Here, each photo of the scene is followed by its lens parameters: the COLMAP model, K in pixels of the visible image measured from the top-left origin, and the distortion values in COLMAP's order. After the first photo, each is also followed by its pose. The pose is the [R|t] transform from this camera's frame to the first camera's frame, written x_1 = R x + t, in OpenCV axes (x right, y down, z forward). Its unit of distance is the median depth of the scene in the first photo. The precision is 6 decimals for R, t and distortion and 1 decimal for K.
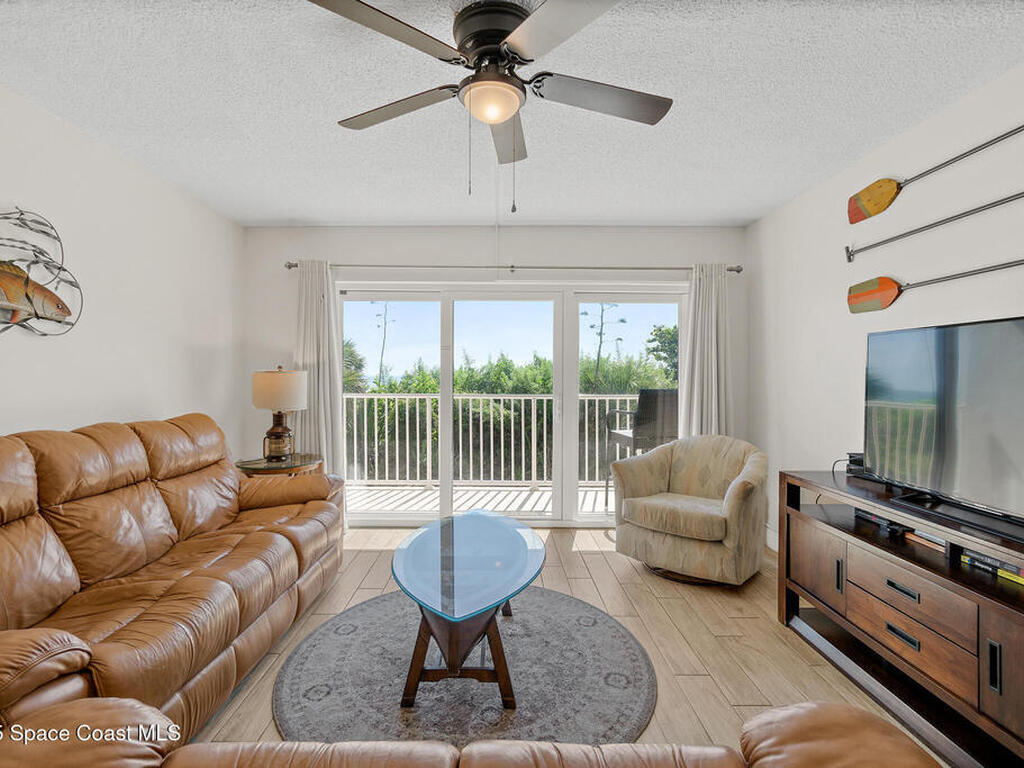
lens RADIAL K [[498.6, 0, 505.5], [0, 498.6, 379.9], [0, 0, 1]] dist [-0.009388, 0.004845]
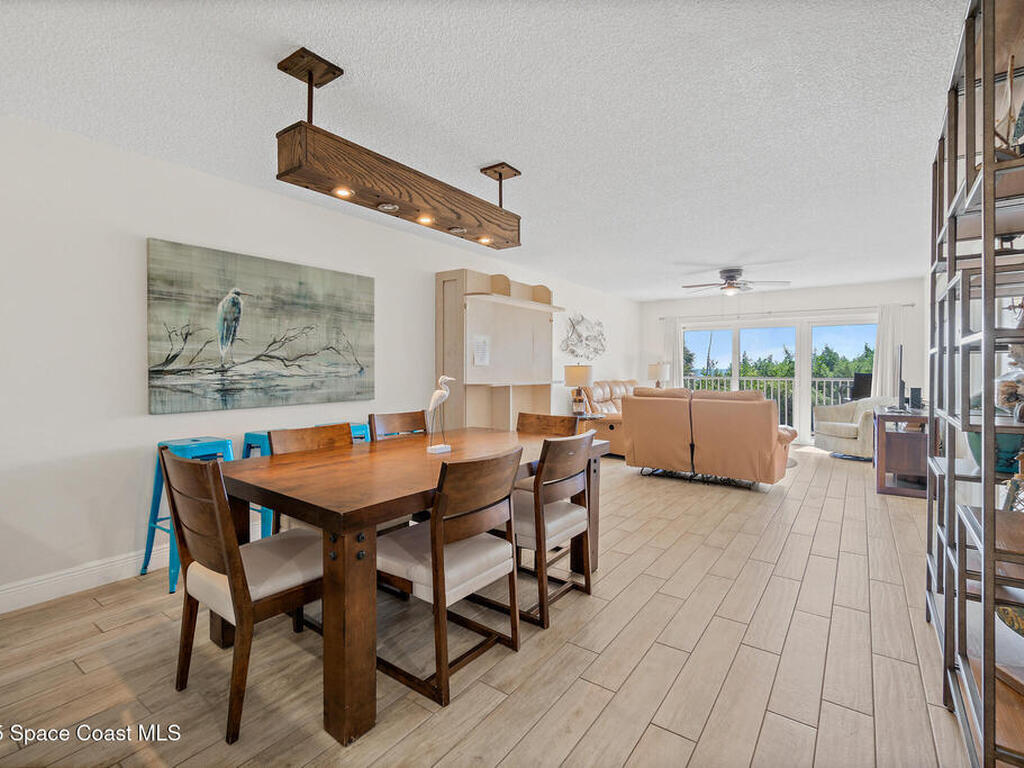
lens RADIAL K [[498.6, 0, 504.4], [0, 498.6, 375.2], [0, 0, 1]] dist [-0.009388, 0.004845]
pose [[0.802867, 0.003986, -0.596145, 0.414120], [-0.001378, 0.999987, 0.004830, 0.024508], [0.596157, -0.003056, 0.802862, -1.477946]]
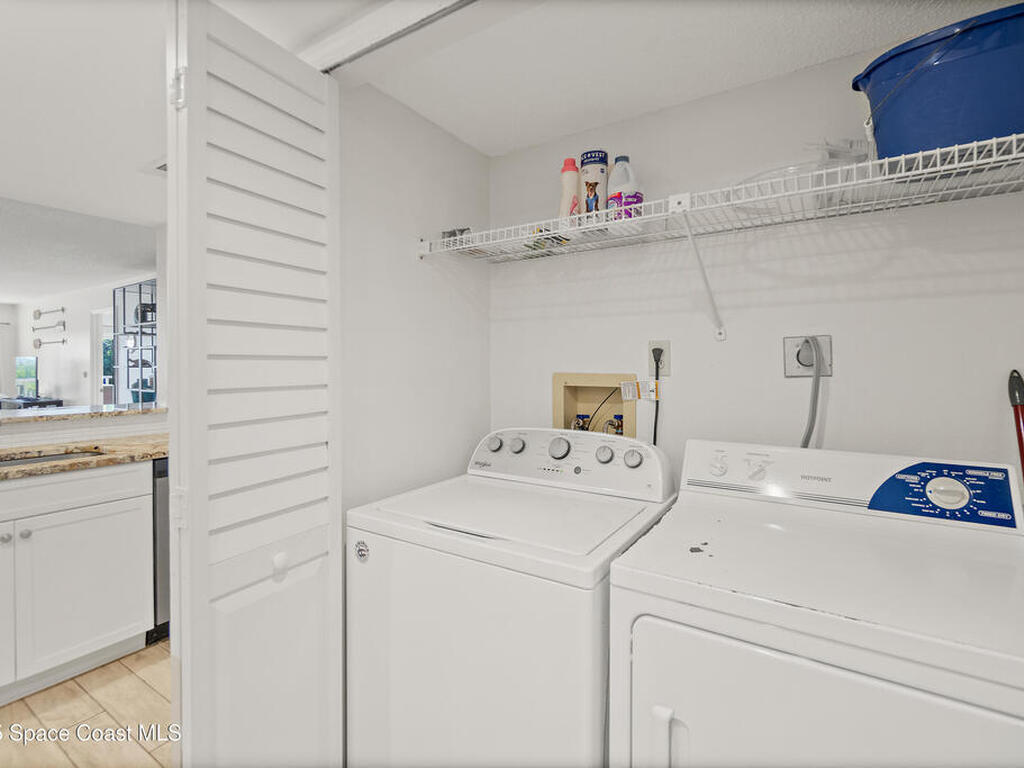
lens RADIAL K [[498.6, 0, 502.0], [0, 498.6, 360.8], [0, 0, 1]] dist [-0.009388, 0.004845]
pose [[0.564908, -0.000637, 0.825153, -0.185449], [0.011093, 0.999915, -0.006822, -0.000992], [-0.825079, 0.013007, 0.564868, -2.671312]]
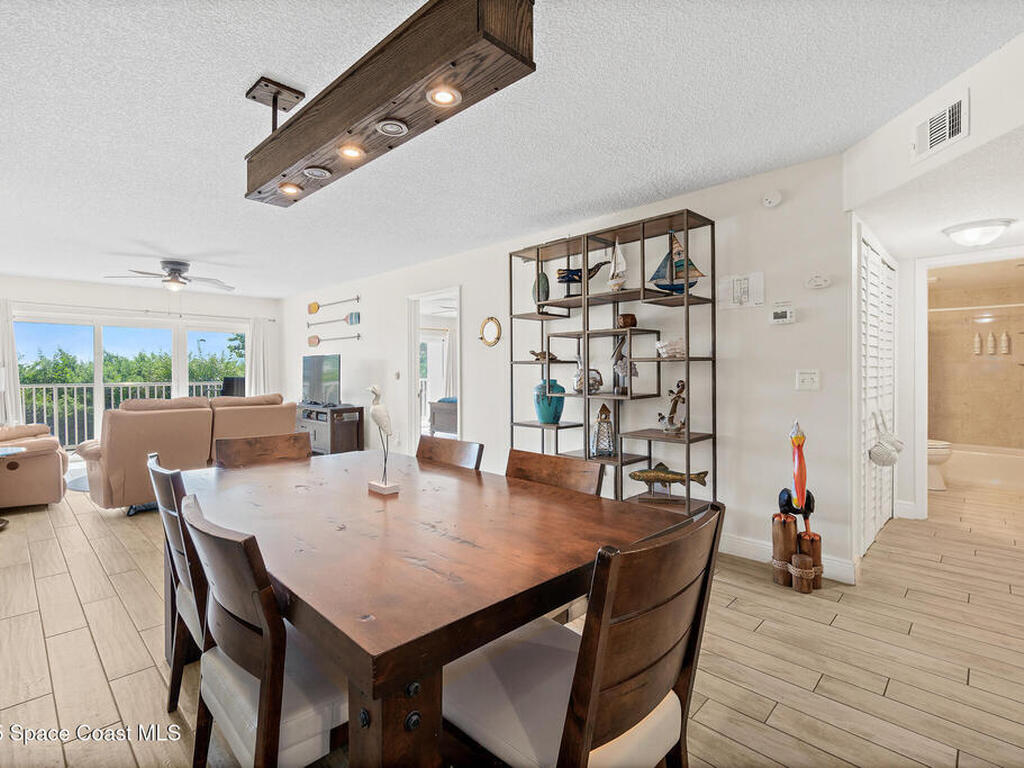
lens RADIAL K [[498.6, 0, 497.9], [0, 498.6, 372.1], [0, 0, 1]] dist [-0.009388, 0.004845]
pose [[0.717127, -0.005353, 0.696922, -0.389957], [0.009745, 0.999950, -0.002347, 0.017945], [-0.696875, 0.008475, 0.717143, -1.404448]]
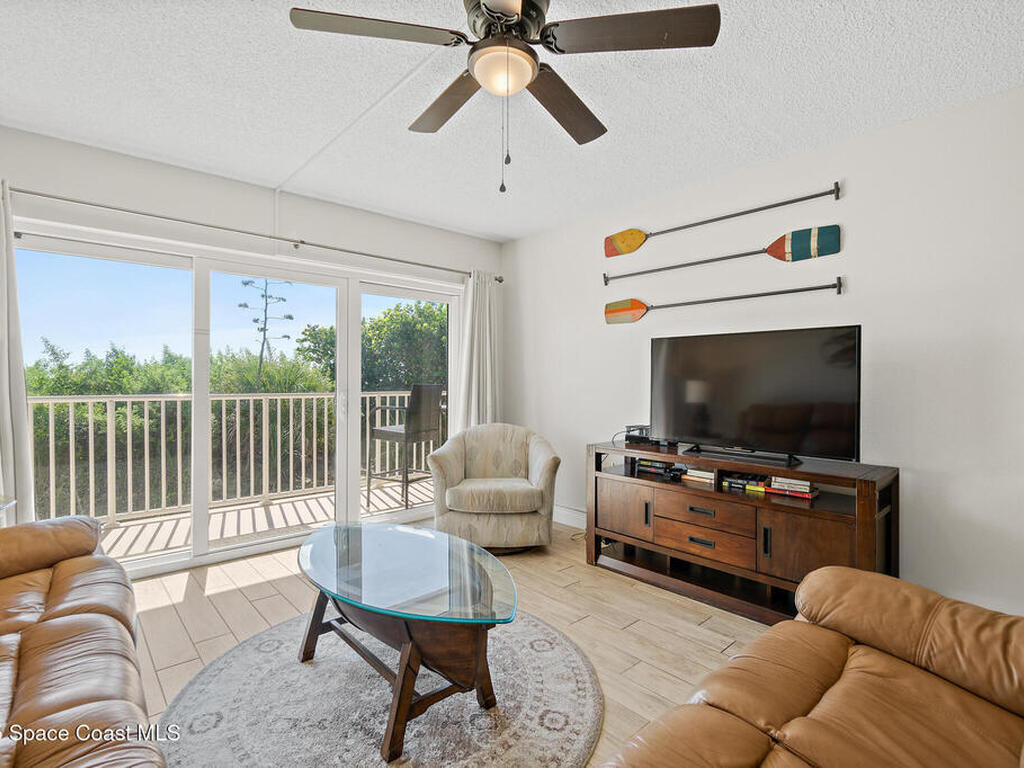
lens RADIAL K [[498.6, 0, 502.4], [0, 498.6, 382.9], [0, 0, 1]] dist [-0.009388, 0.004845]
pose [[0.753679, -0.005408, 0.657220, -0.332868], [0.004595, 0.999985, 0.002959, 0.016977], [-0.657227, 0.000790, 0.753693, 0.143151]]
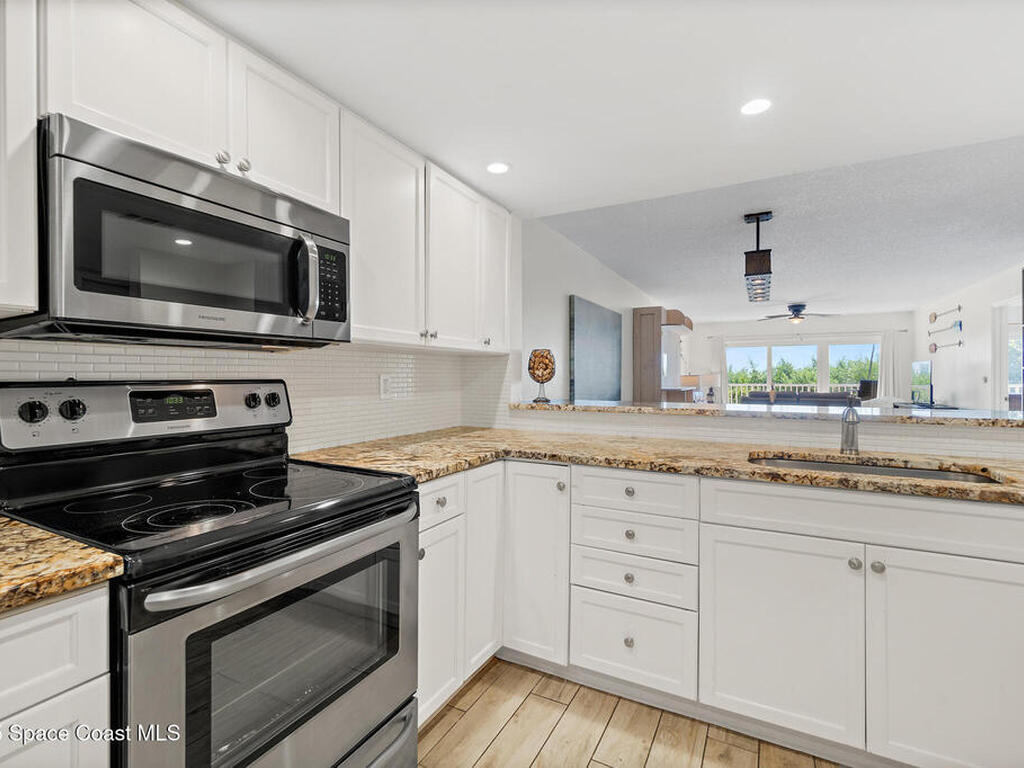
lens RADIAL K [[498.6, 0, 498.9], [0, 498.6, 379.4], [0, 0, 1]] dist [-0.009388, 0.004845]
pose [[0.872684, -0.004382, -0.488266, -0.099518], [0.002616, 0.999987, -0.004299, 0.026220], [0.488279, 0.002474, 0.872684, -2.430508]]
